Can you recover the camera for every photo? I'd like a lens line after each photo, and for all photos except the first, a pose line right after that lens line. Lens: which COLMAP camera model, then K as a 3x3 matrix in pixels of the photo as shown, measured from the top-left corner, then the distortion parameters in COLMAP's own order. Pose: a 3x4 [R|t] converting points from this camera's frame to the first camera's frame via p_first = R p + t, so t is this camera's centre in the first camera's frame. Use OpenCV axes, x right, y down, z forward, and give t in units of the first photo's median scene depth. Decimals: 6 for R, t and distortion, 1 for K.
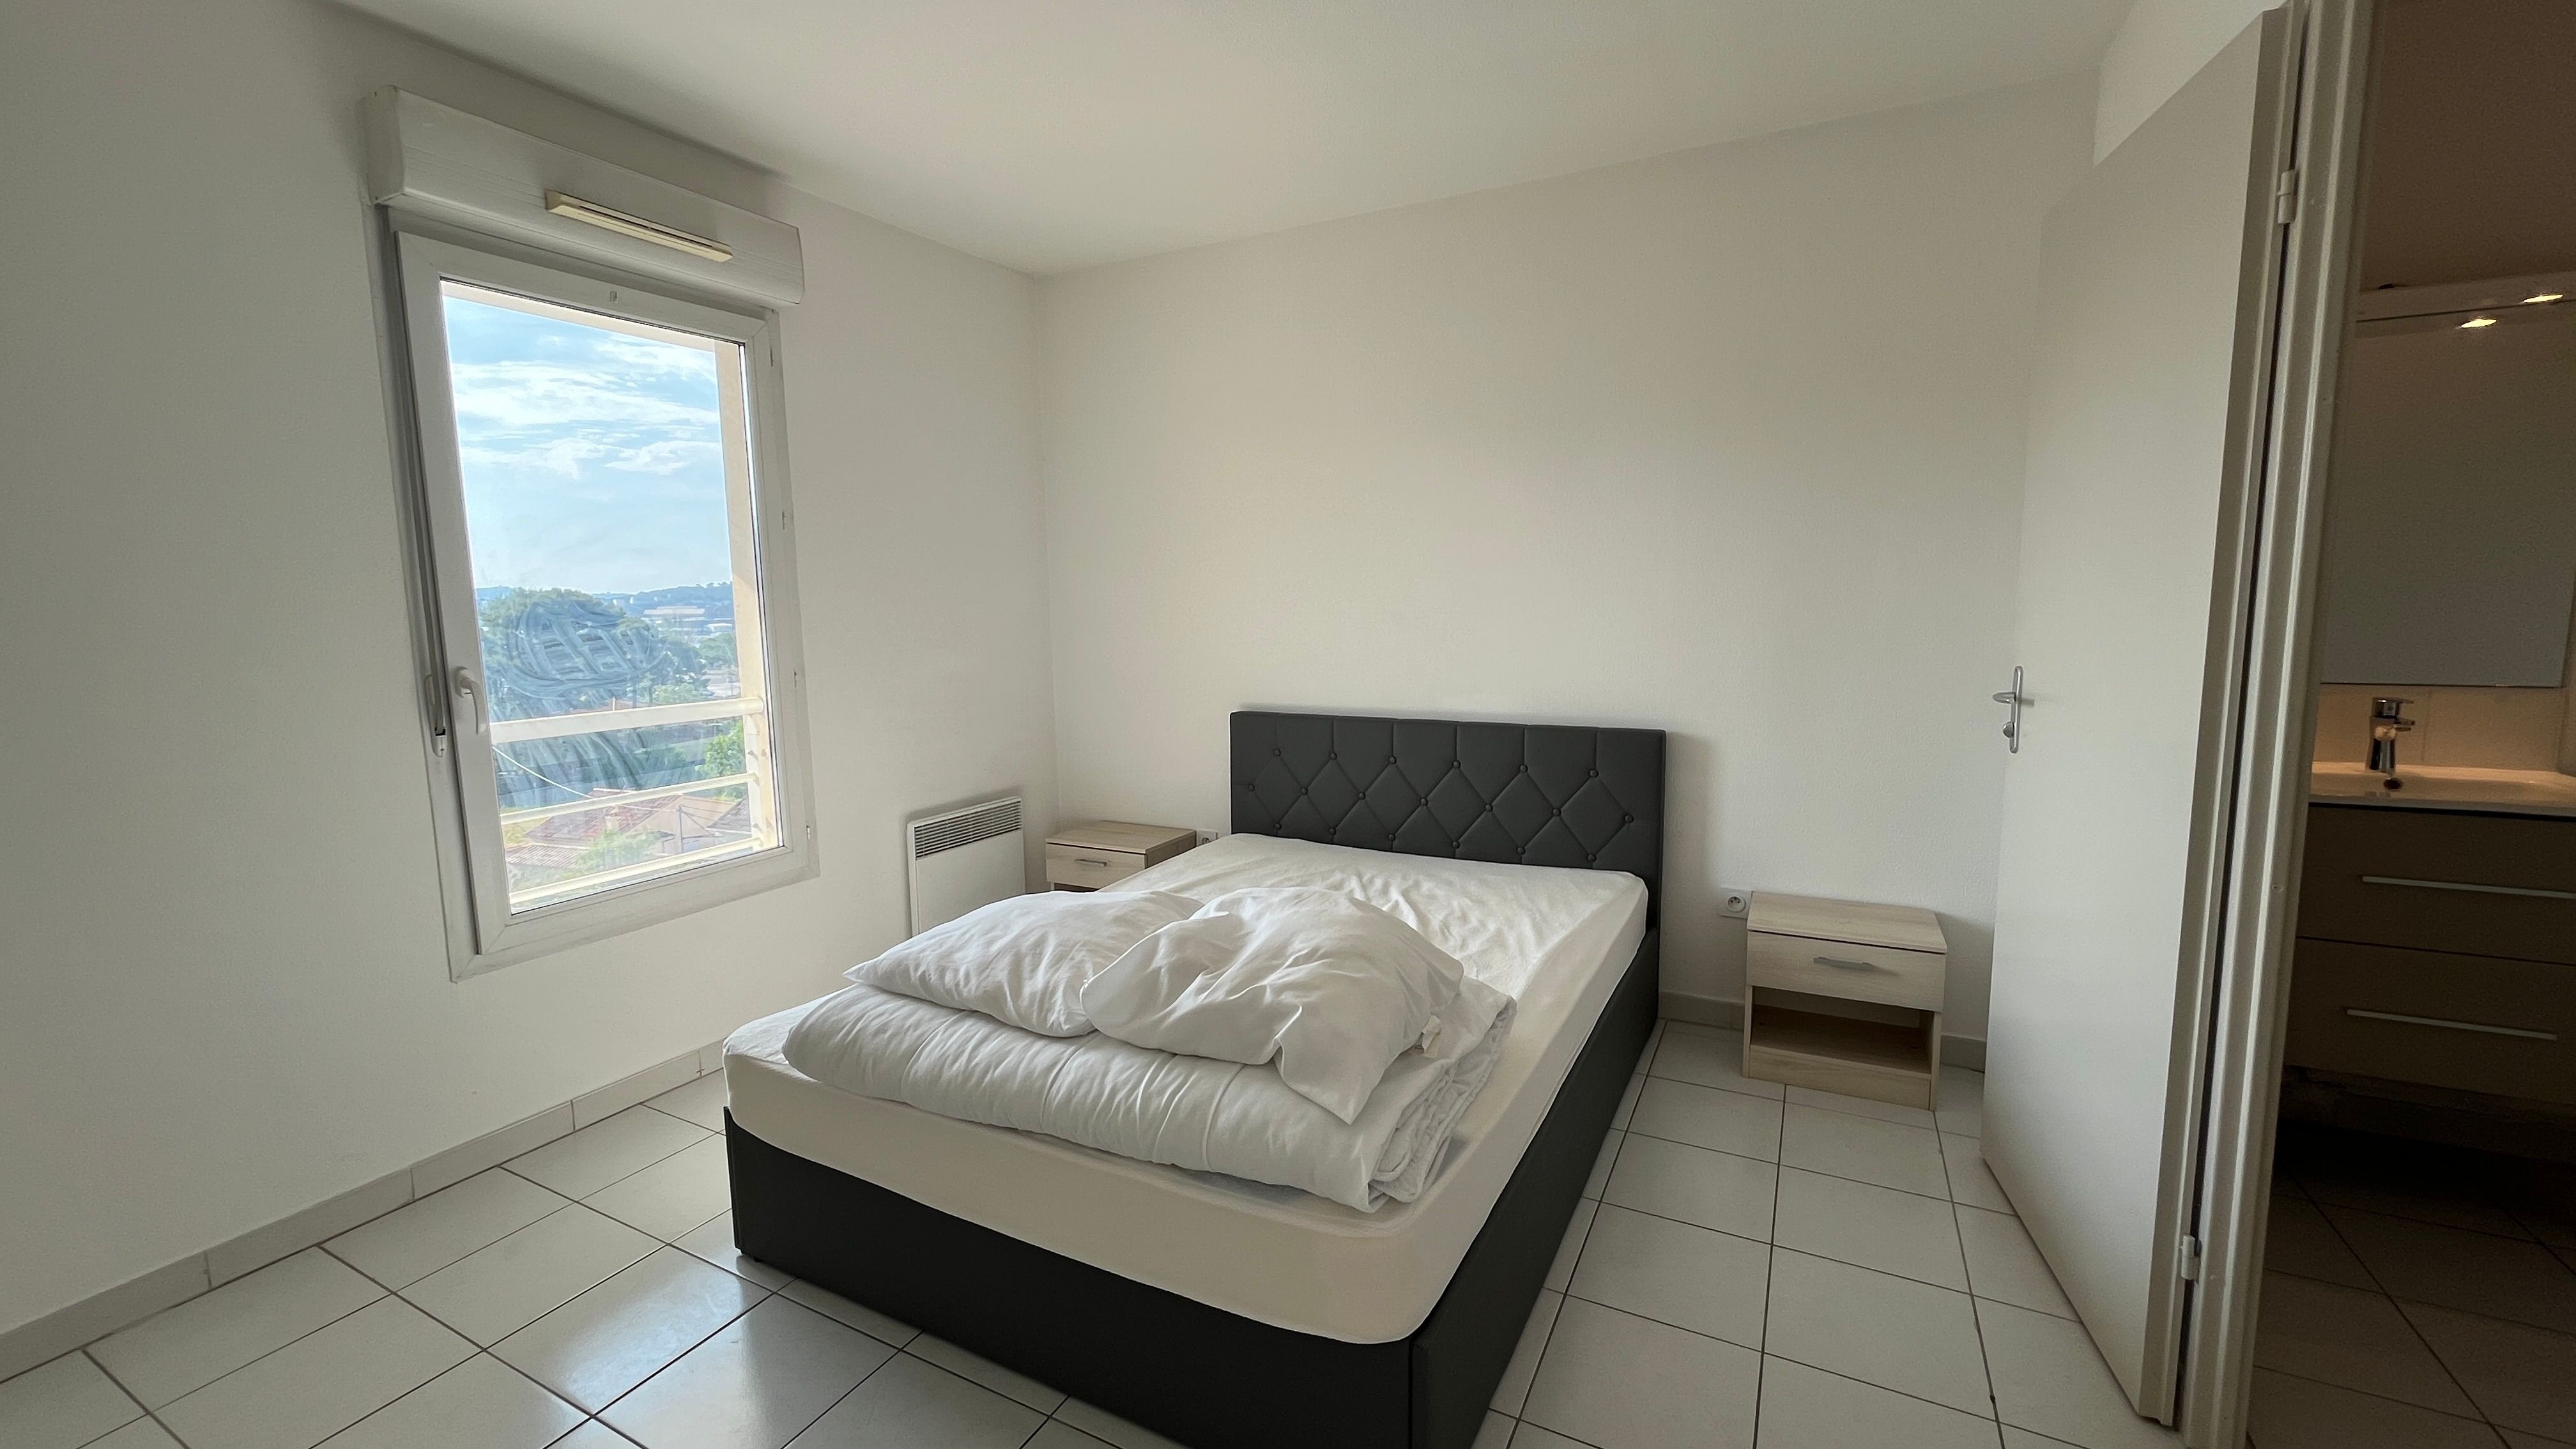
lens RADIAL K [[1037.2, 0, 1279.2], [0, 1037.2, 713.3], [0, 0, 1]] dist [-0.007261, 0.002889]
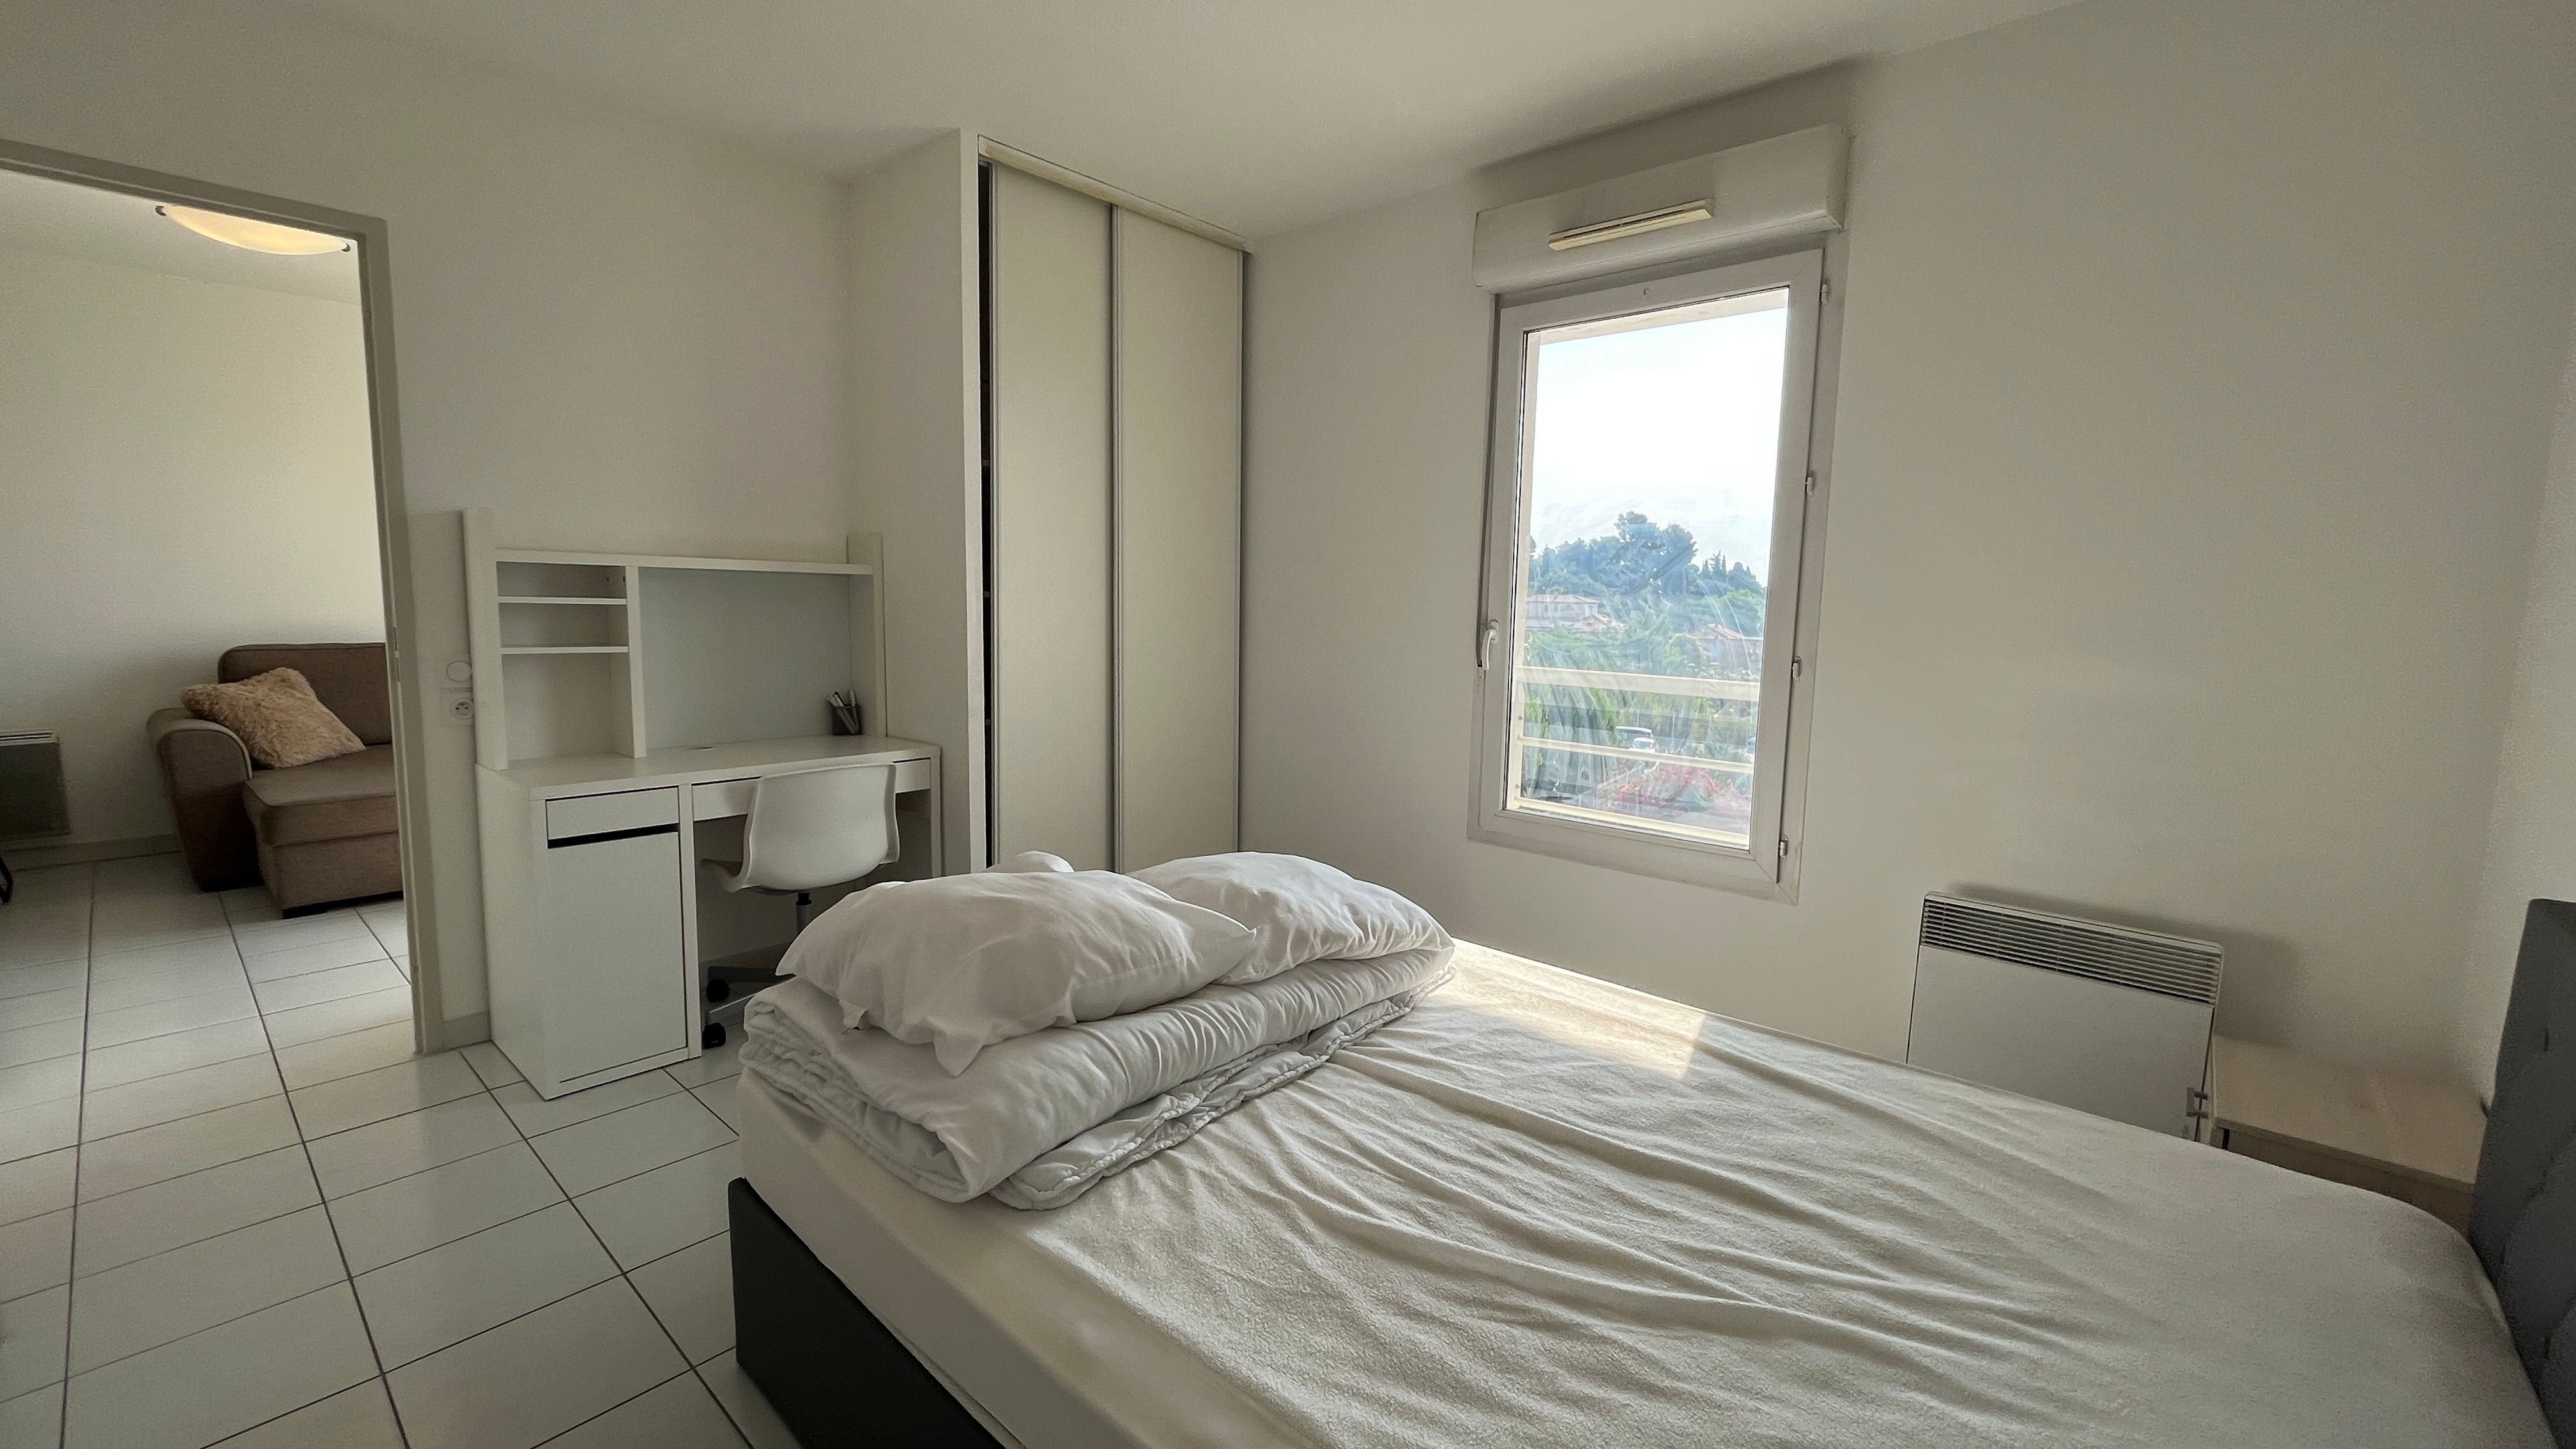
lens RADIAL K [[1037.2, 0, 1261.6], [0, 1037.2, 715.8], [0, 0, 1]] dist [-0.007261, 0.002889]
pose [[-0.251530, 0.123446, -0.959945, 0.541840], [-0.125747, 0.979257, 0.158879, -0.086944], [0.959646, 0.160673, -0.230789, 0.907750]]
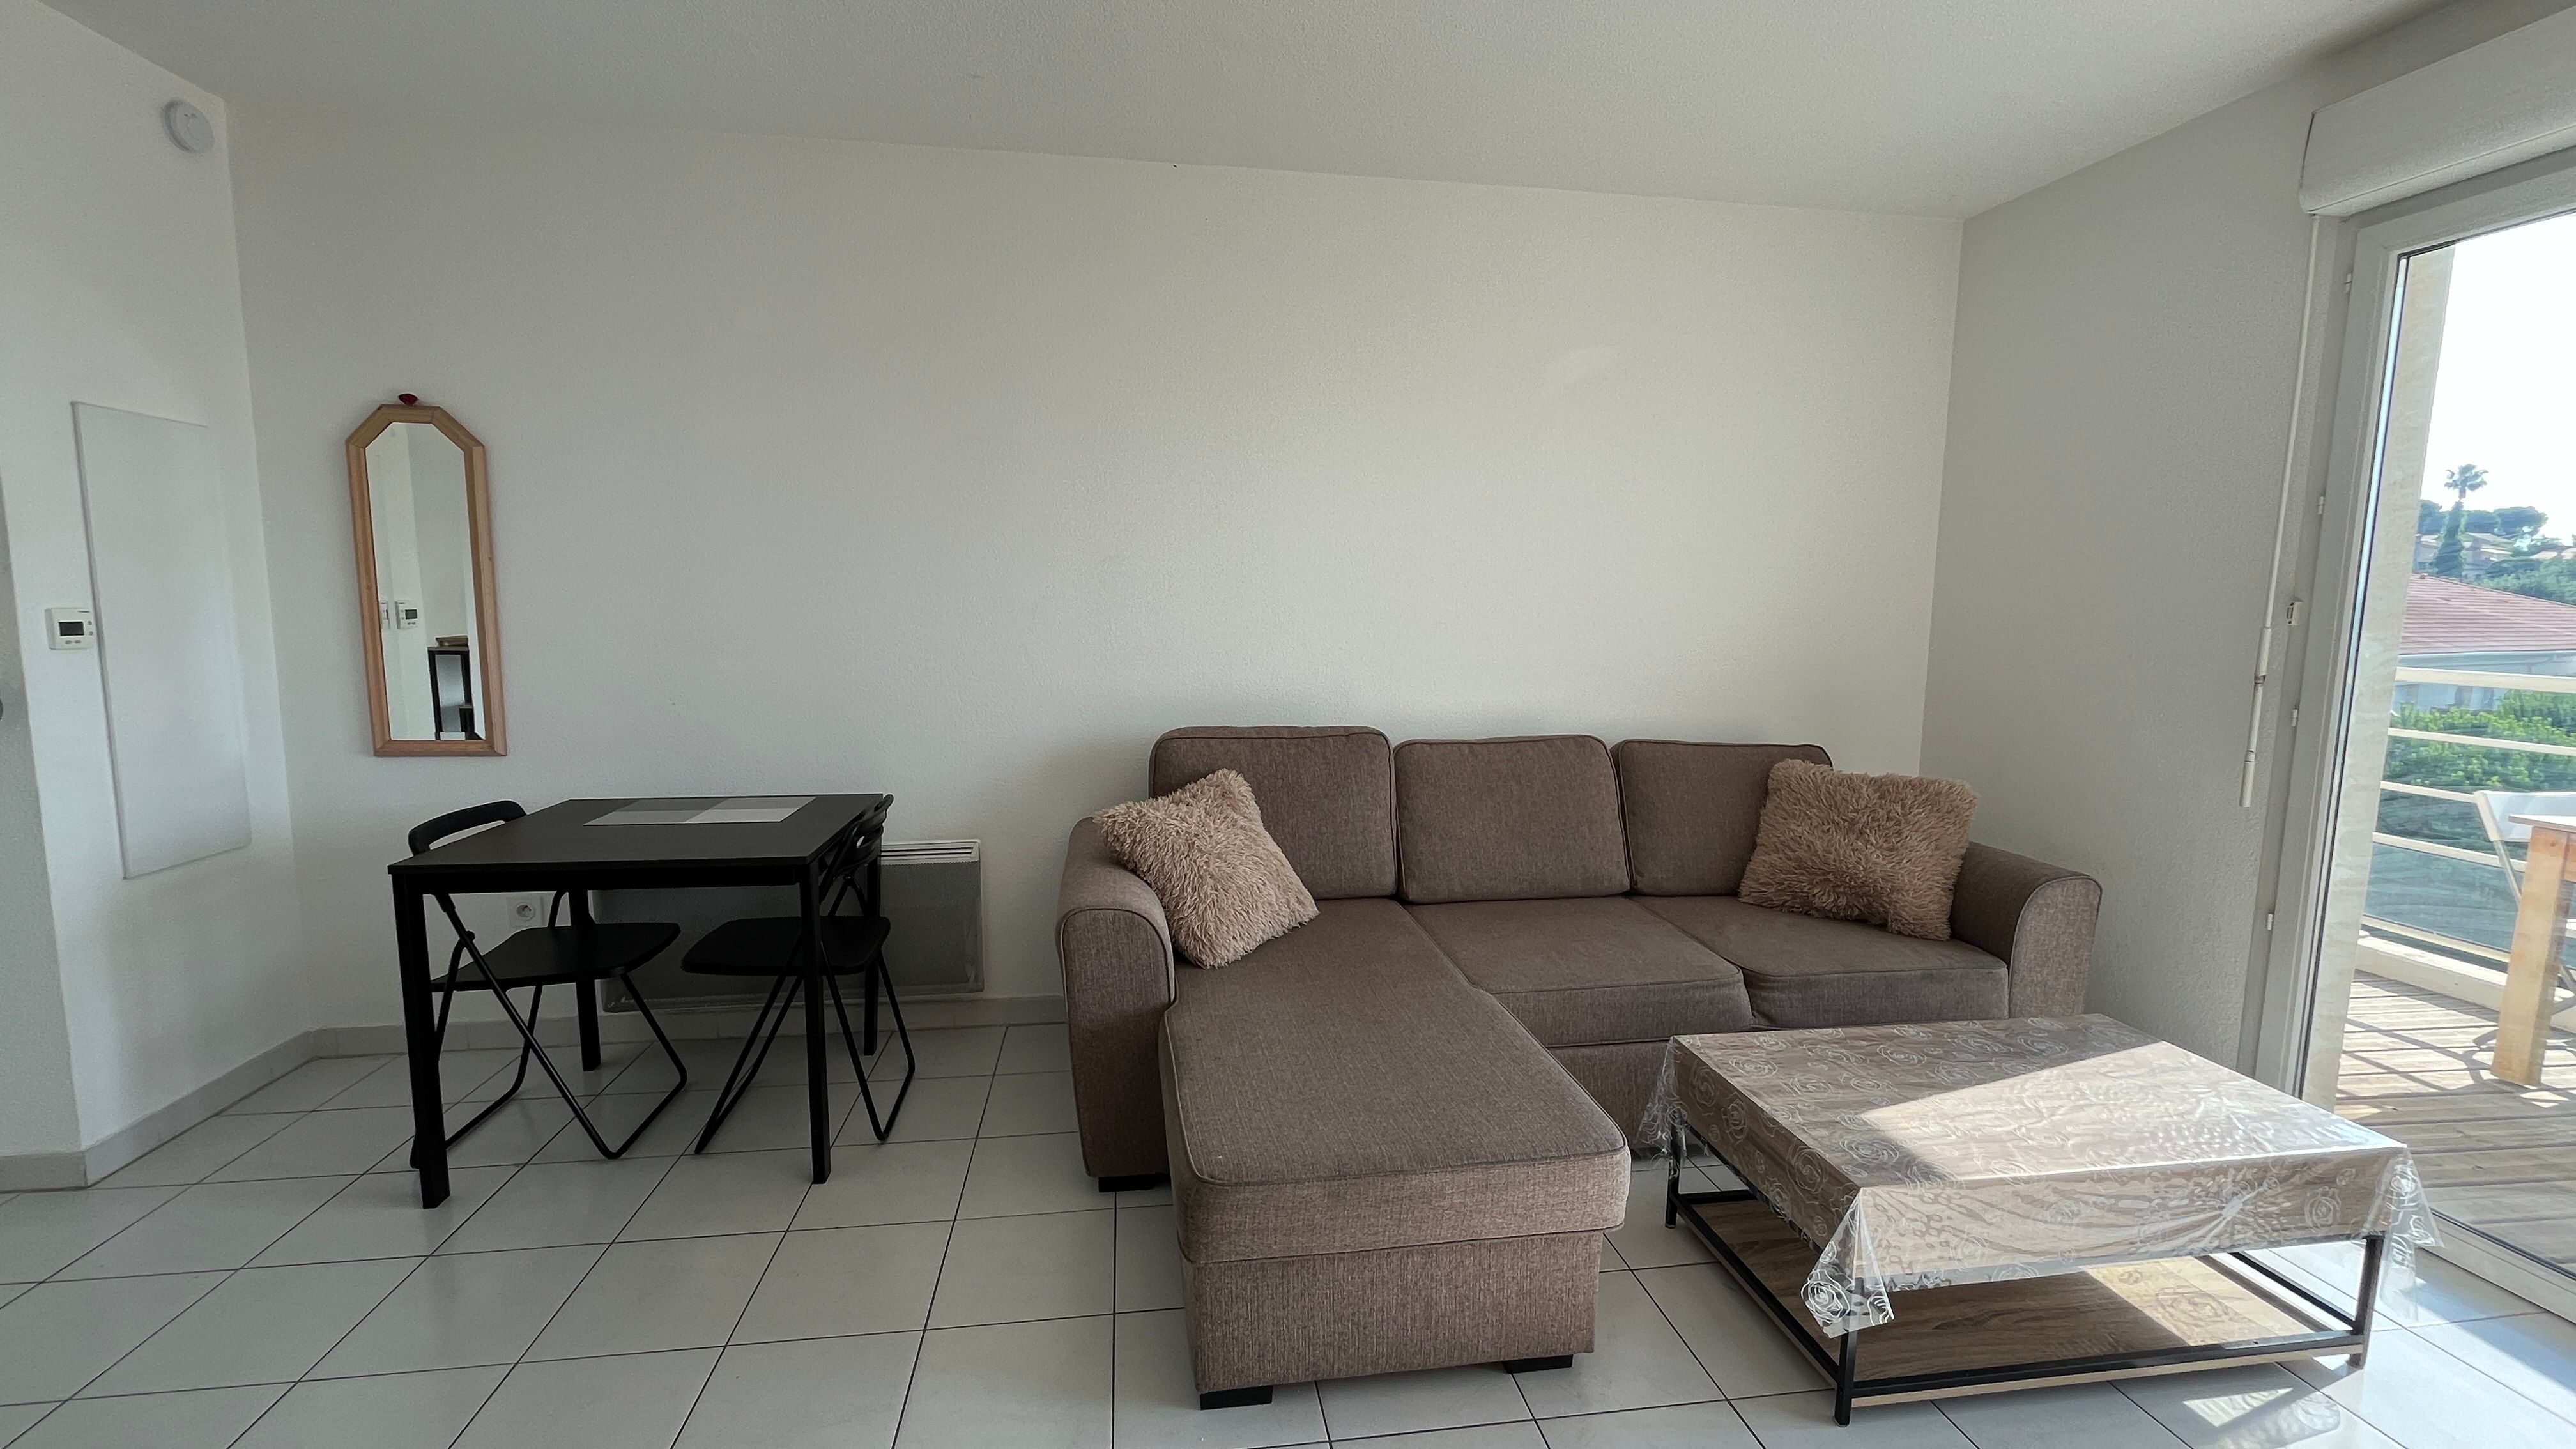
lens RADIAL K [[1037.2, 0, 1266.1], [0, 1037.2, 713.3], [0, 0, 1]] dist [-0.007261, 0.002889]
pose [[-0.815625, 0.075116, -0.573684, -0.146149], [-0.063084, 0.974080, 0.217231, 0.027148], [0.575131, 0.213370, -0.789745, -0.225601]]
